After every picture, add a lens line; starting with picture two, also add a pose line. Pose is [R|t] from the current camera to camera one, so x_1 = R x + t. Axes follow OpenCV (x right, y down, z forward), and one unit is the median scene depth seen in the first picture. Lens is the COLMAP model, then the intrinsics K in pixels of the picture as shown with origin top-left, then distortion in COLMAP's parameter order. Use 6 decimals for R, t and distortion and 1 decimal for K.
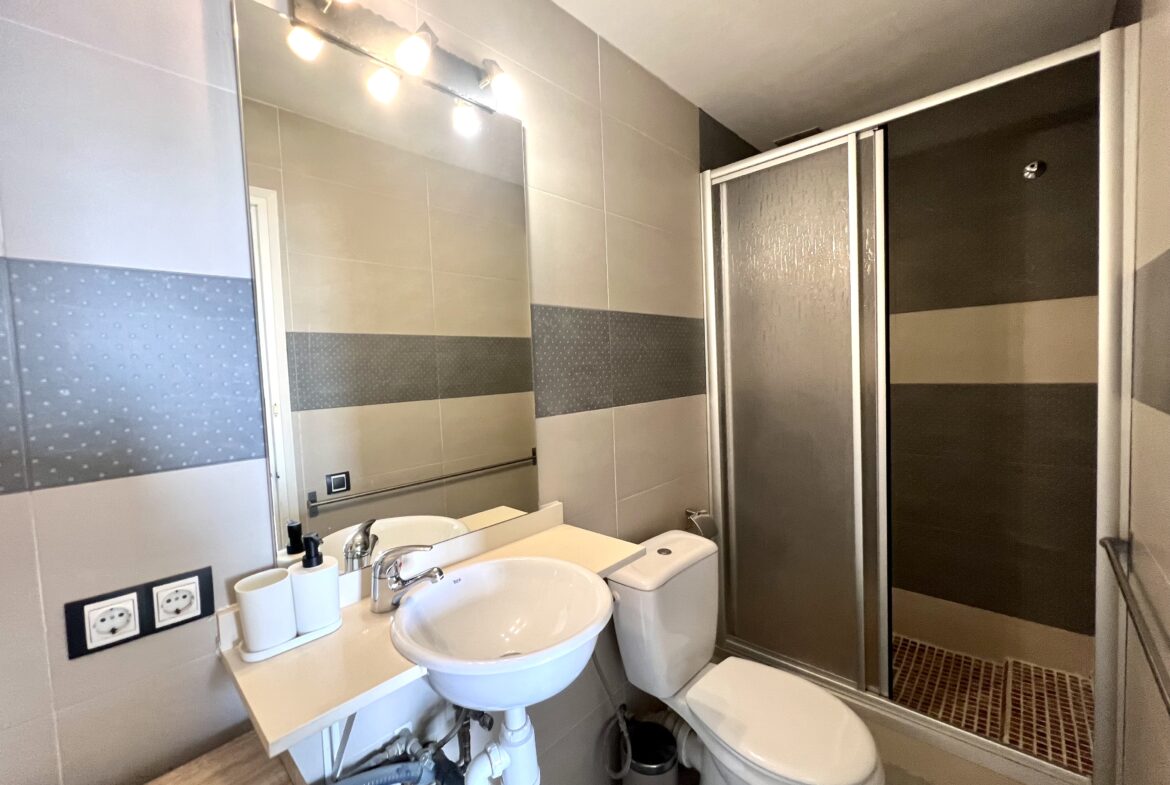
lens RADIAL K [[469.2, 0, 583.7], [0, 469.2, 392.1], [0, 0, 1]] dist [0.000238, 0.000620]
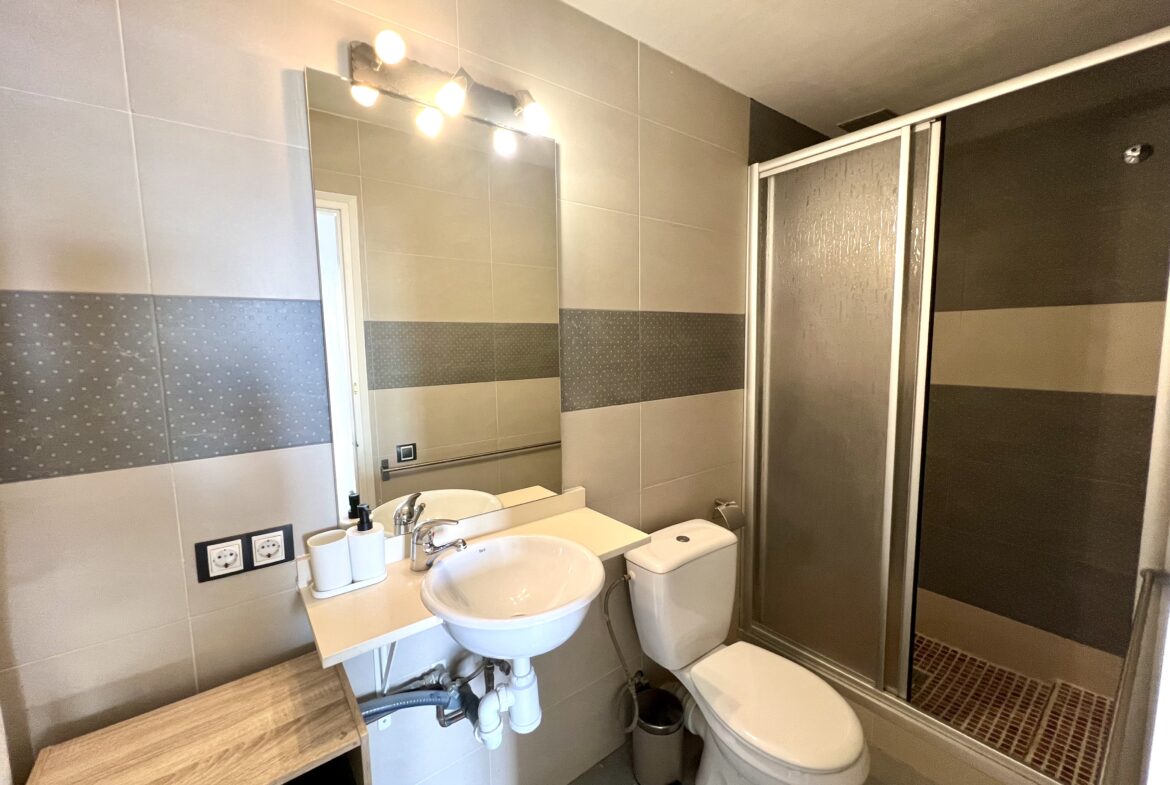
lens RADIAL K [[469.2, 0, 583.7], [0, 469.2, 392.1], [0, 0, 1]] dist [0.000238, 0.000620]
pose [[0.986840, 0.042457, -0.156024, 0.110114], [-0.032965, 0.997473, 0.062929, -0.058510], [0.158301, -0.056958, 0.985747, -0.078030]]
